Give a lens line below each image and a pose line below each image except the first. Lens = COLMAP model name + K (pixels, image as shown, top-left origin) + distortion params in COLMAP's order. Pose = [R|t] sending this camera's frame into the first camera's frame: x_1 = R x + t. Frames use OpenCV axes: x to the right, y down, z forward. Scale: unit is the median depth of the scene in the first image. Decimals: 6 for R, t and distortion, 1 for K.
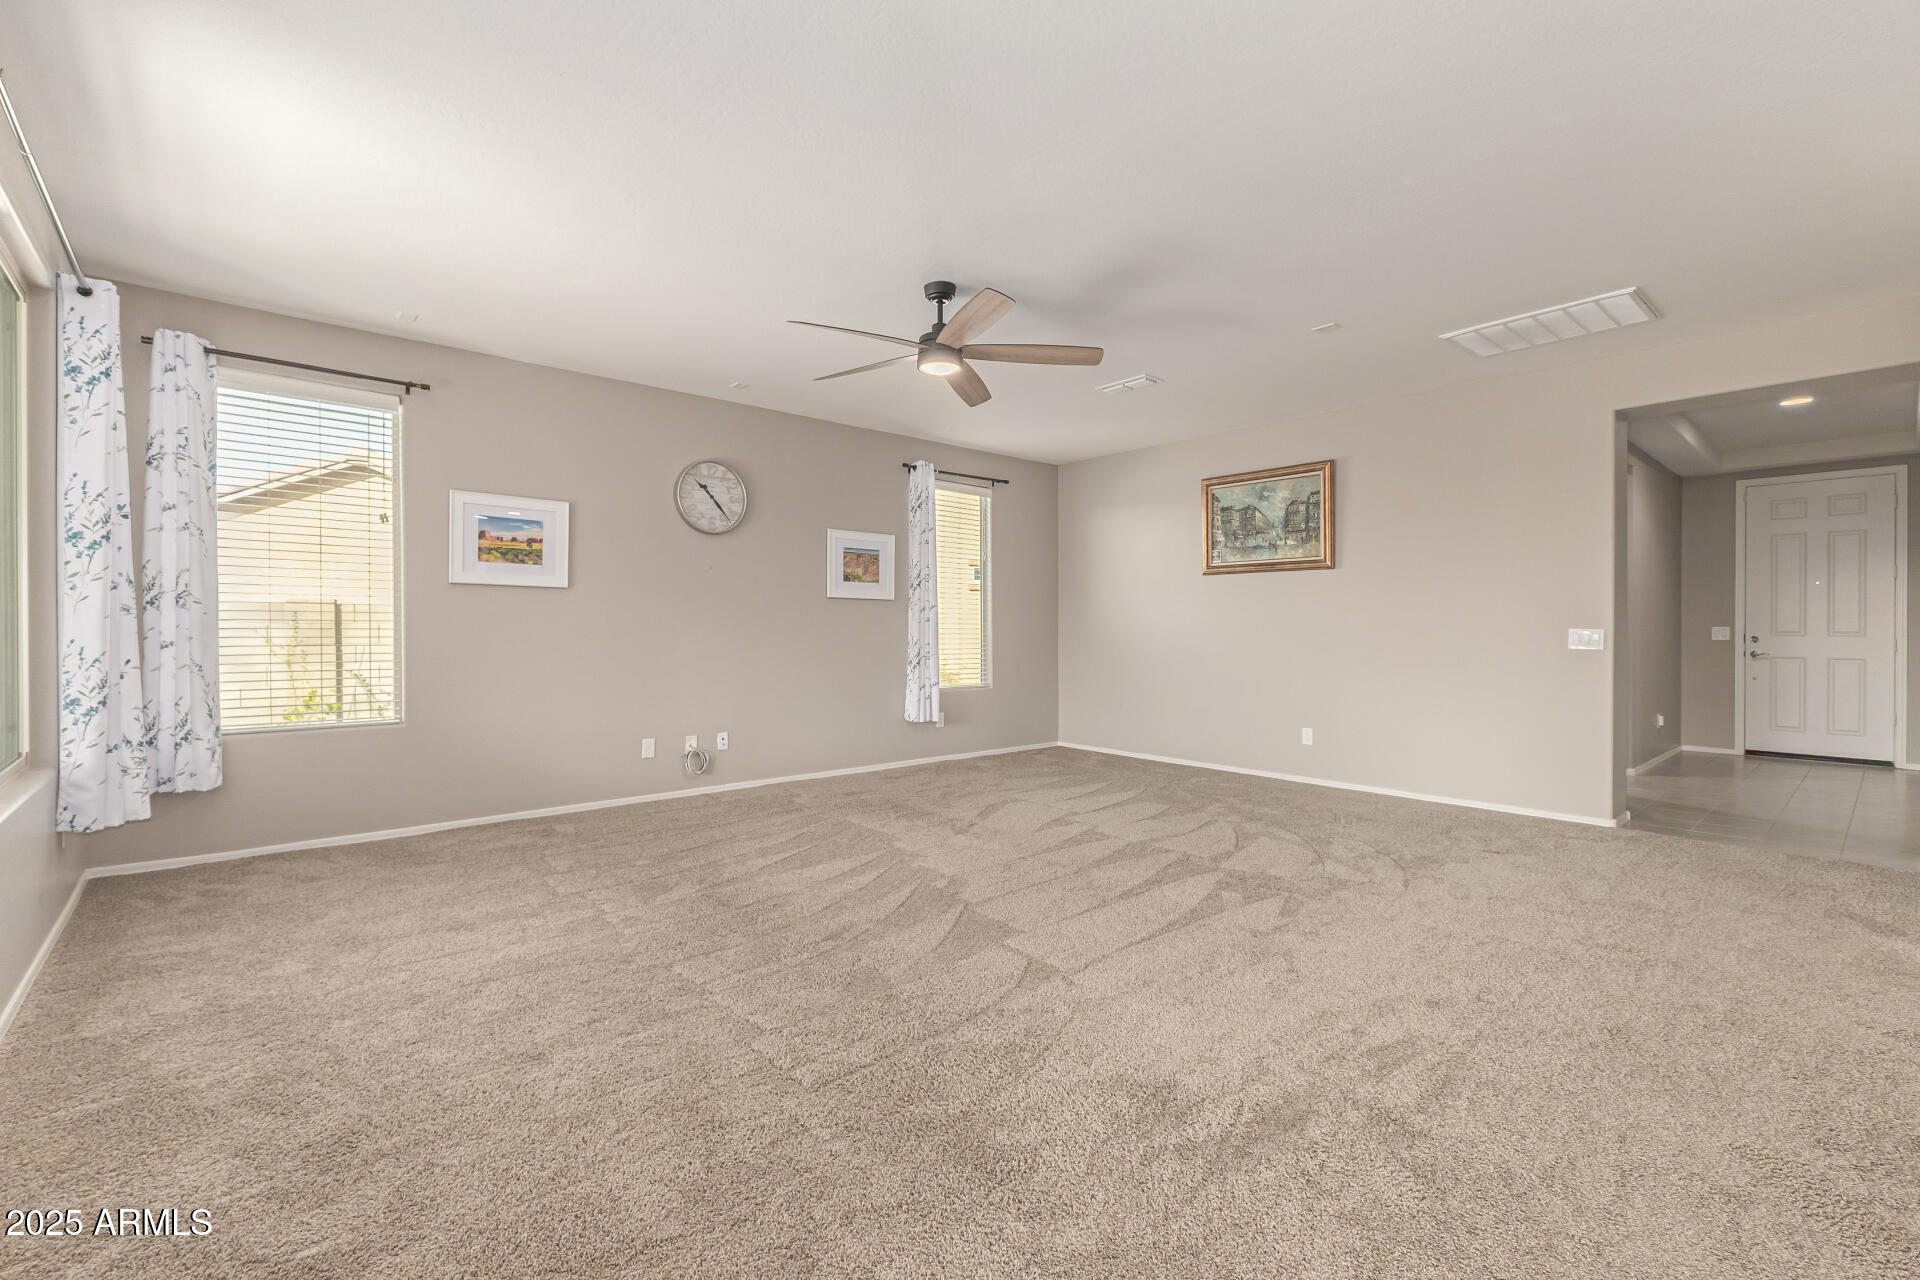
lens RADIAL K [[822.4, 0, 957.9], [0, 822.4, 631.3], [0, 0, 1]] dist [0.007685, -0.001821]
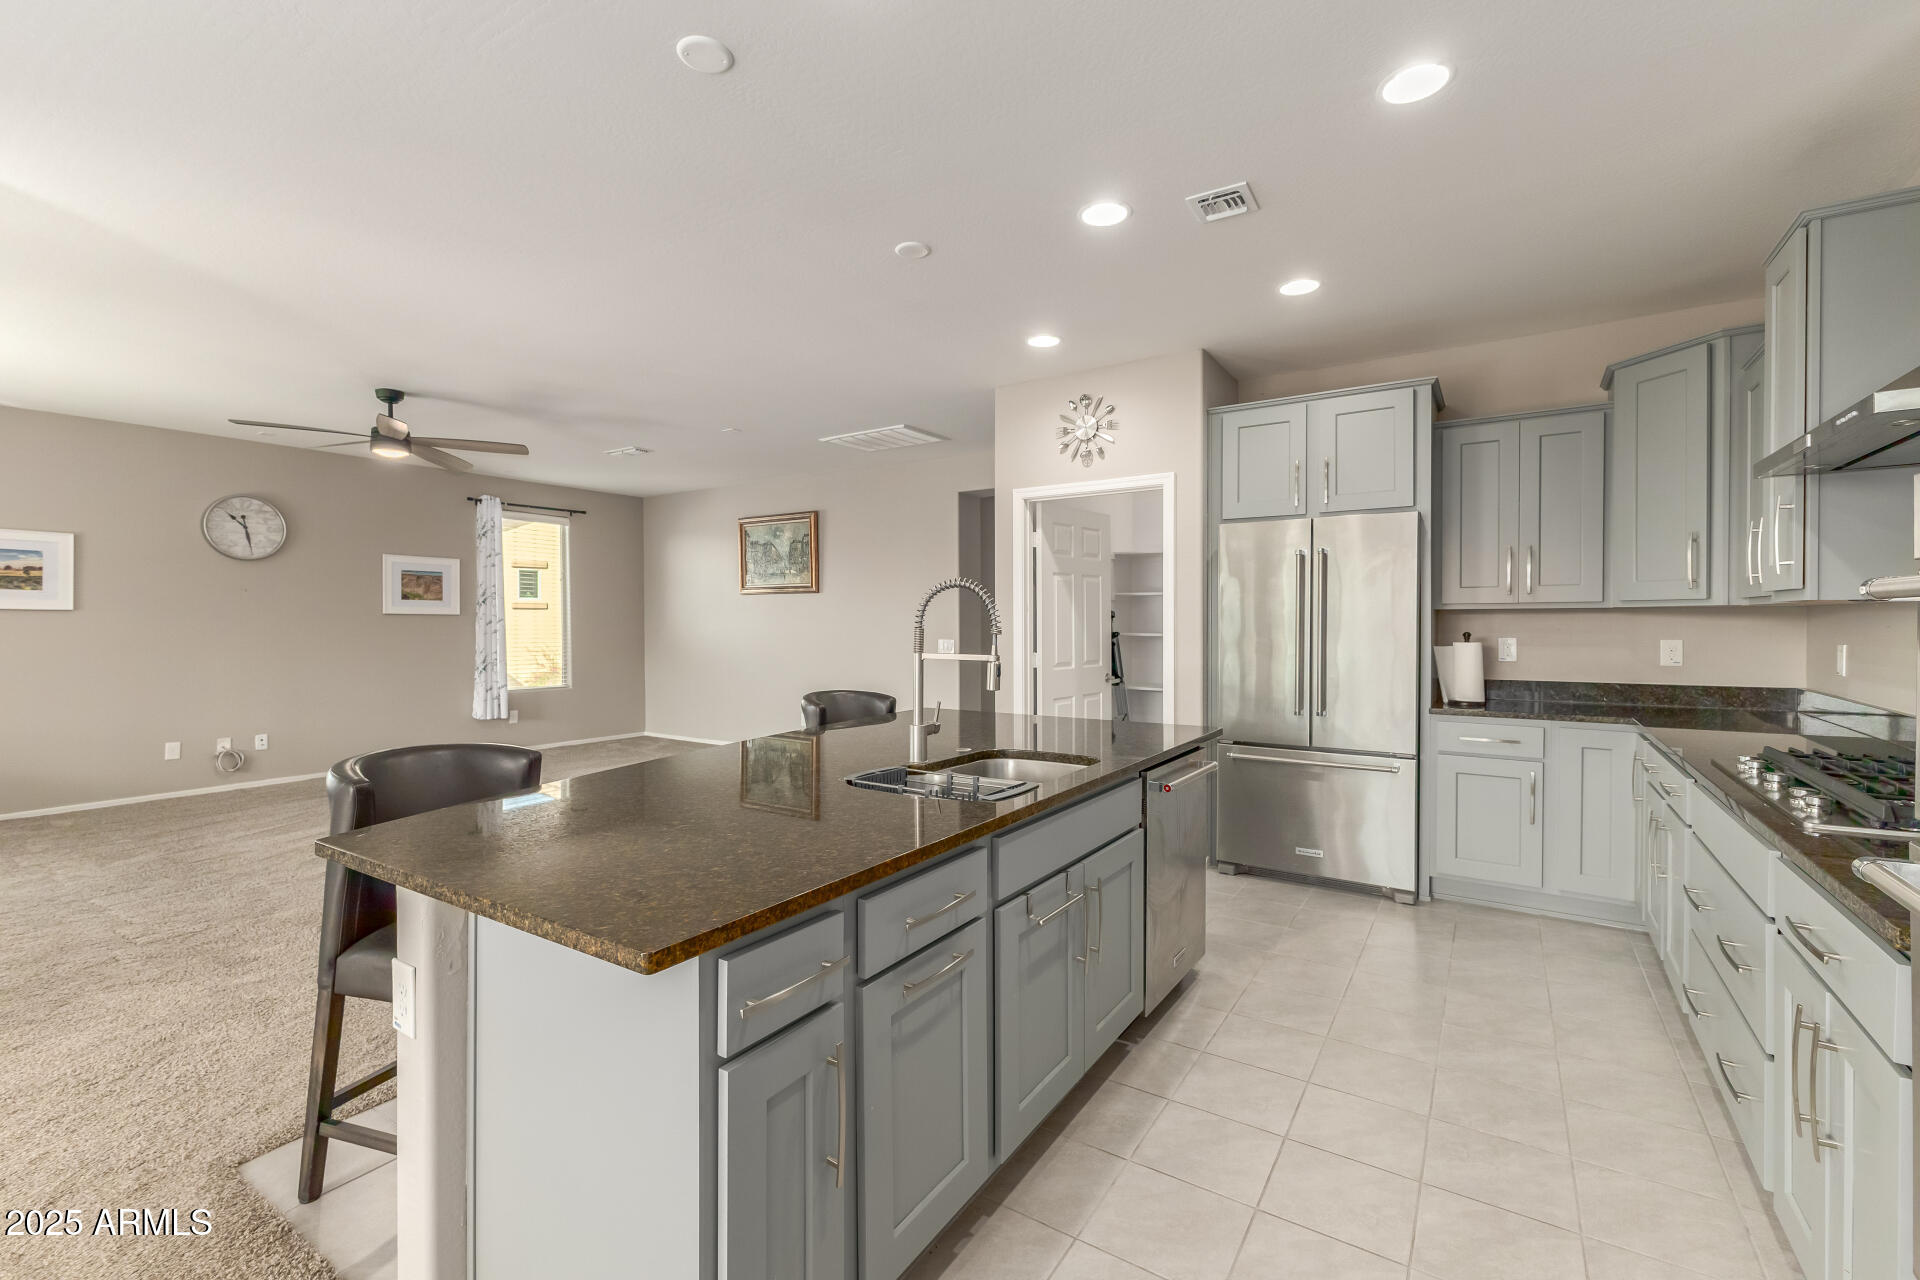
lens RADIAL K [[822.4, 0, 962.6], [0, 822.4, 628.6], [0, 0, 1]] dist [0.007685, -0.001821]
pose [[0.962479, -0.005269, 0.271305, 0.306084], [0.004506, 0.999984, 0.003434, -0.020648], [-0.271319, -0.002082, 0.962487, -0.327265]]
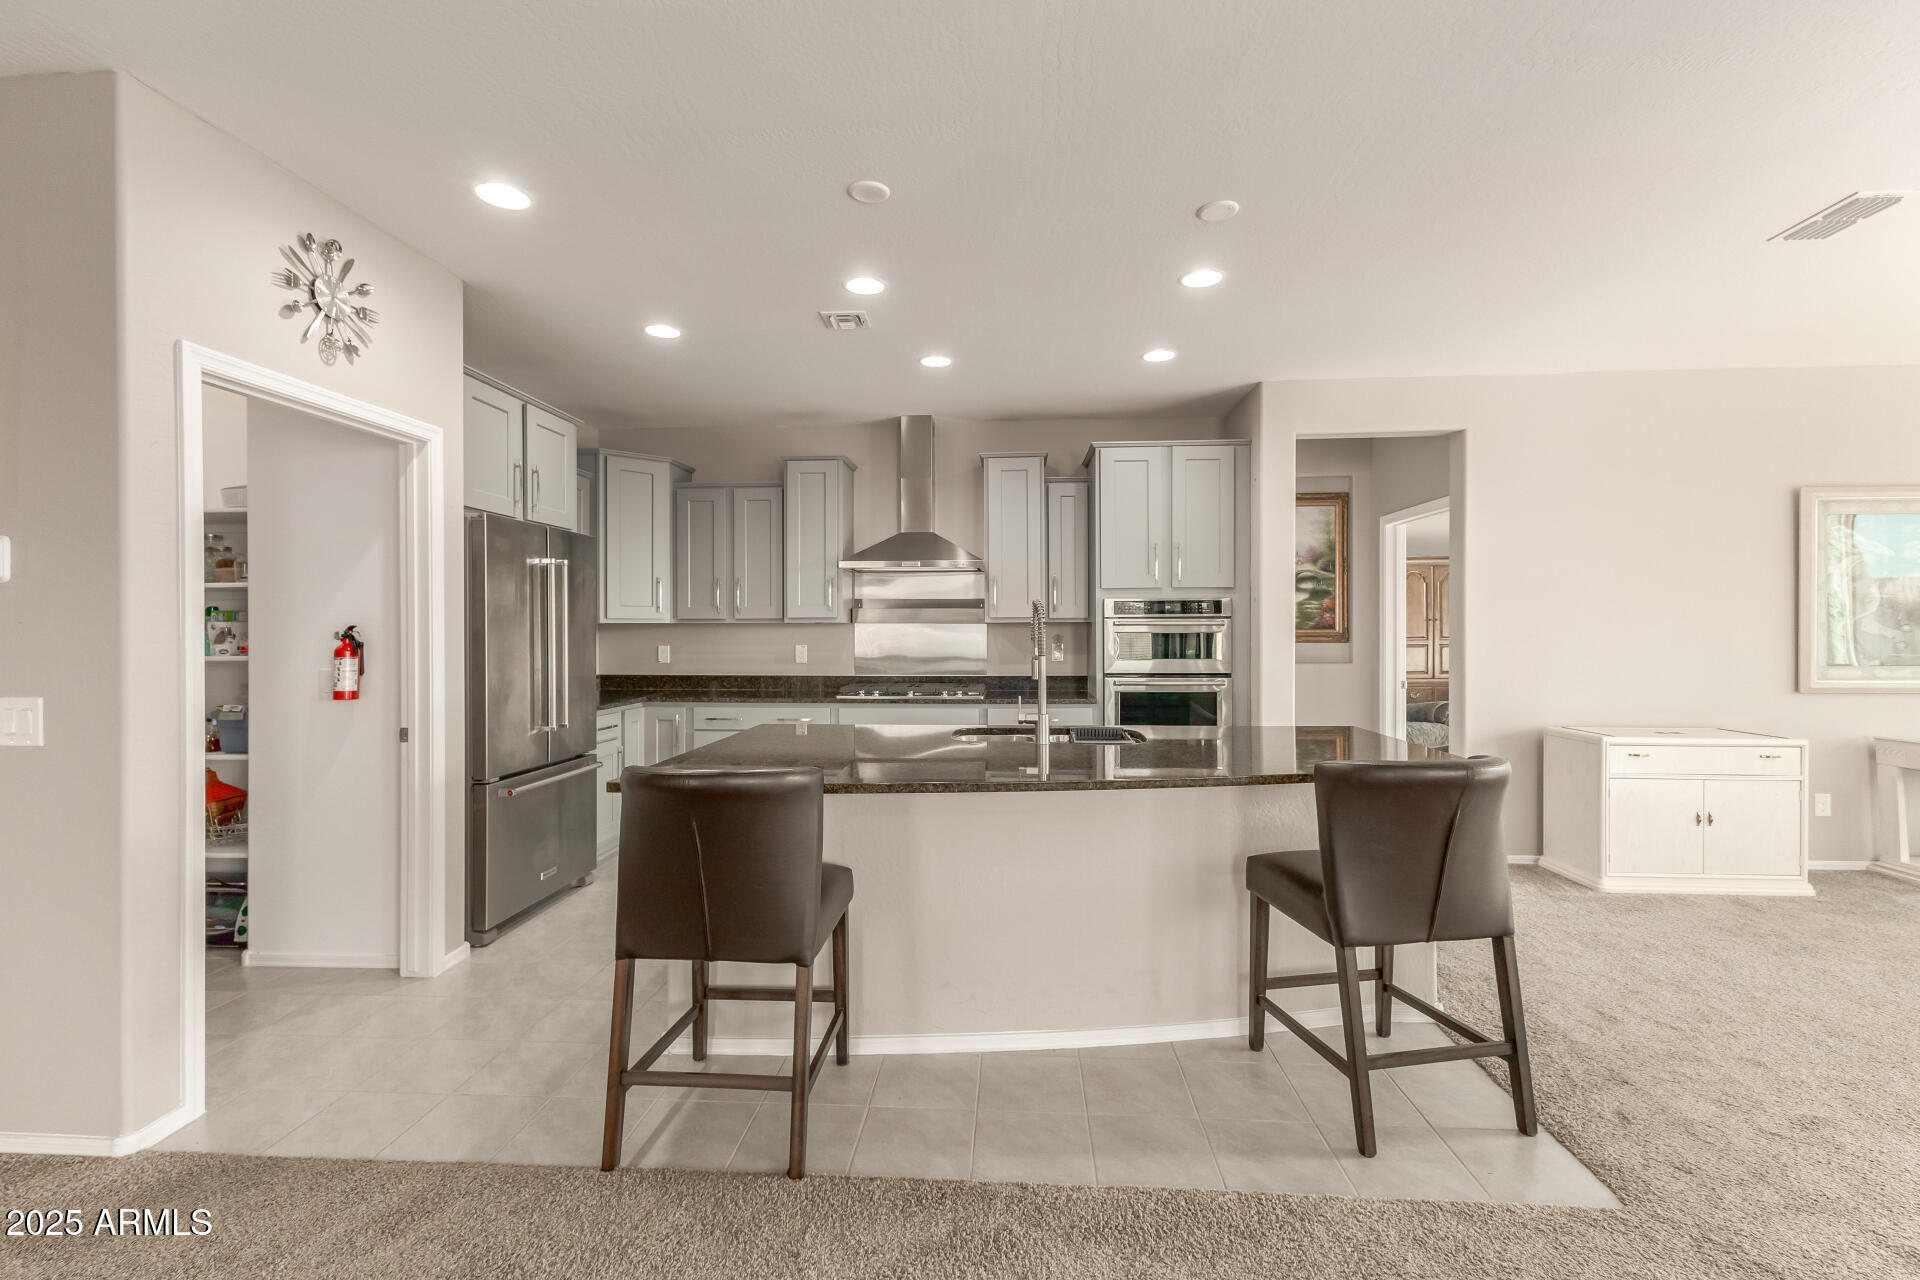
lens RADIAL K [[822.4, 0, 964.3], [0, 822.4, 631.6], [0, 0, 1]] dist [0.007685, -0.001821]
pose [[-0.708034, -0.000837, 0.706178, 0.079969], [0.006458, 0.999950, 0.007659, -0.026821], [-0.706149, 0.009984, -0.707993, 0.433603]]
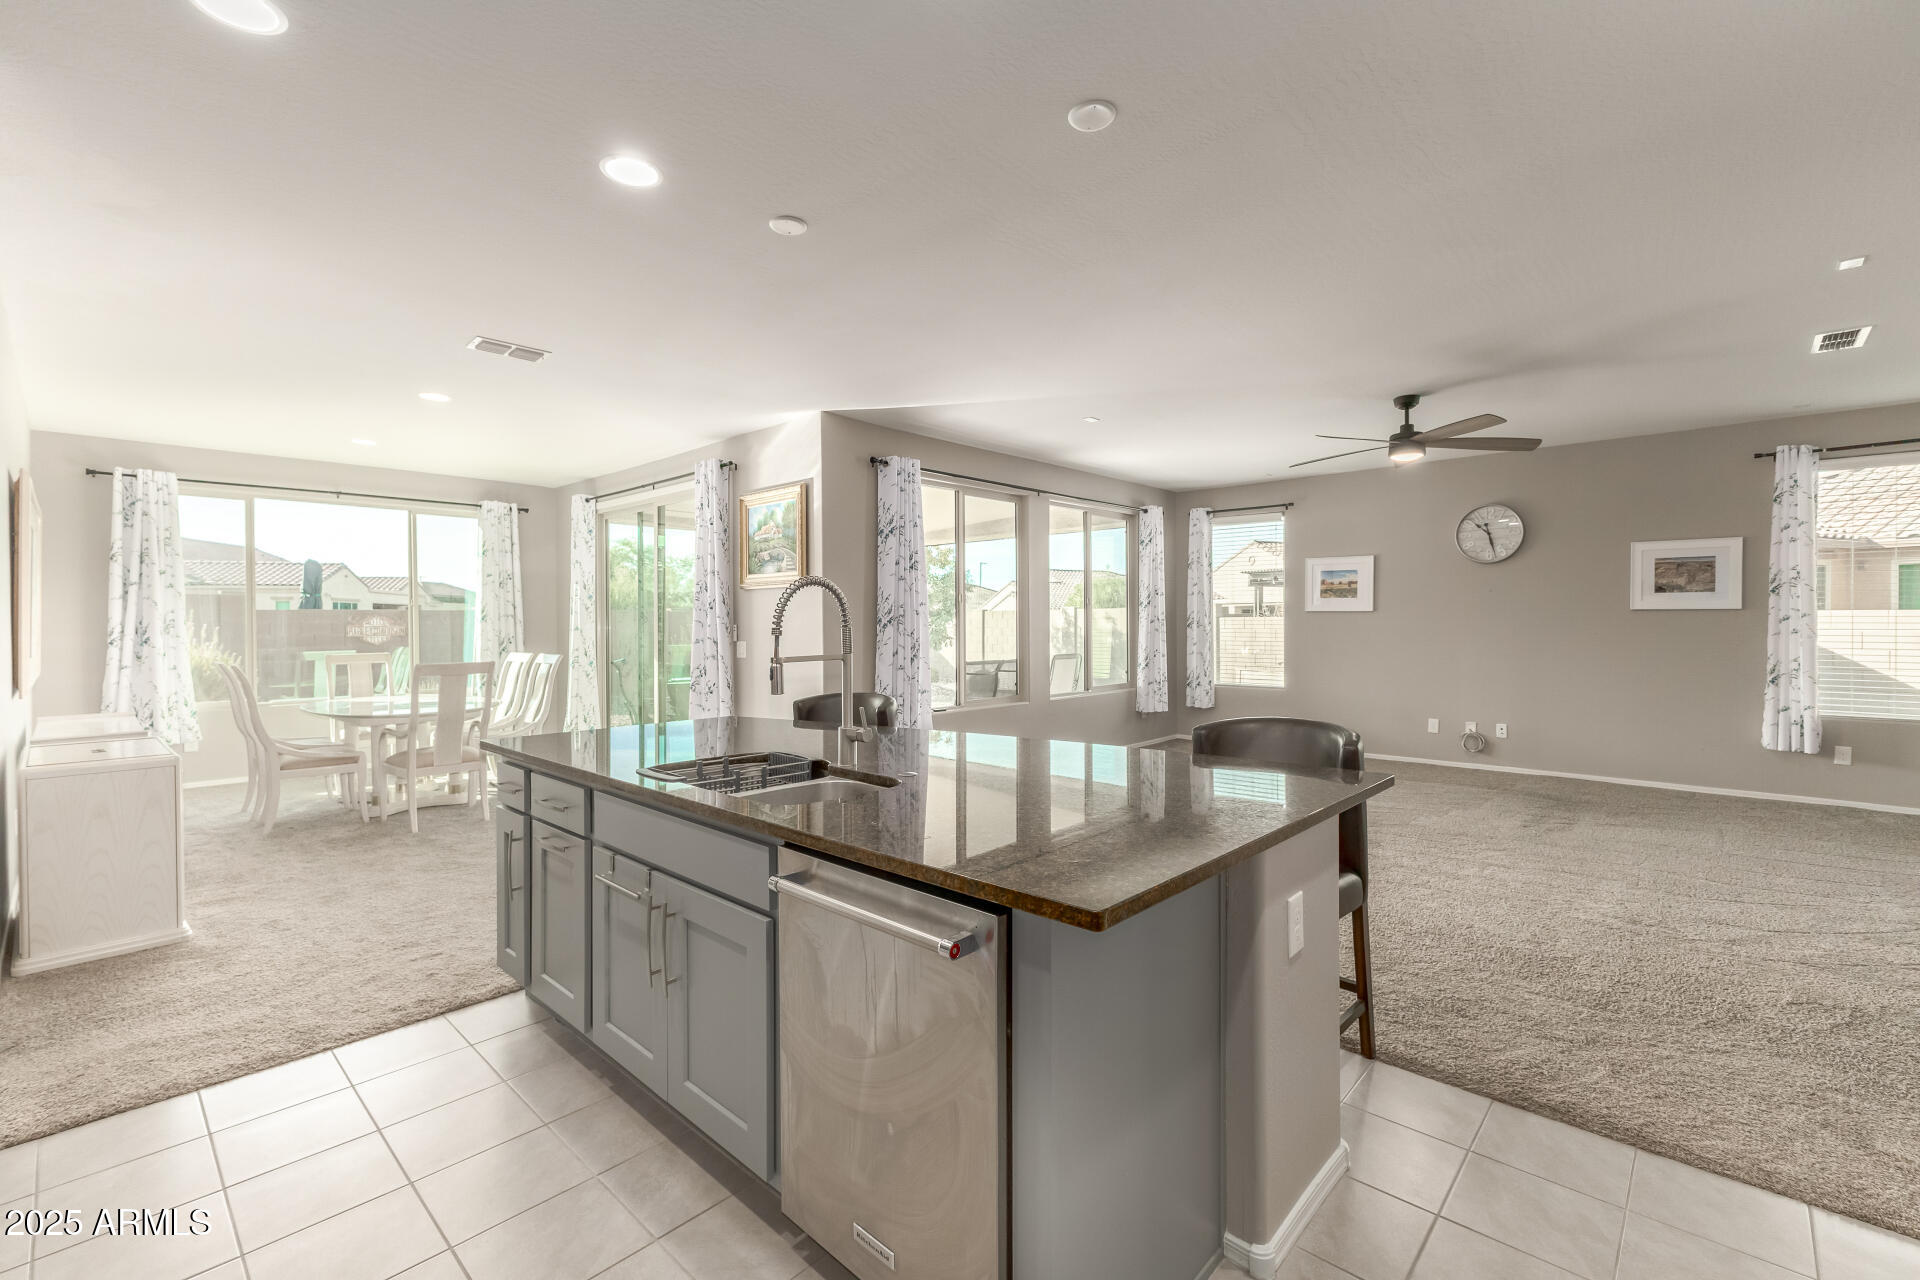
lens RADIAL K [[822.4, 0, 963.5], [0, 822.4, 633.1], [0, 0, 1]] dist [0.007685, -0.001821]
pose [[0.100816, 0.009975, -0.994855, 0.776506], [-0.001095, 0.999950, 0.009915, -0.021102], [0.994904, 0.000090, 0.100822, 0.070101]]
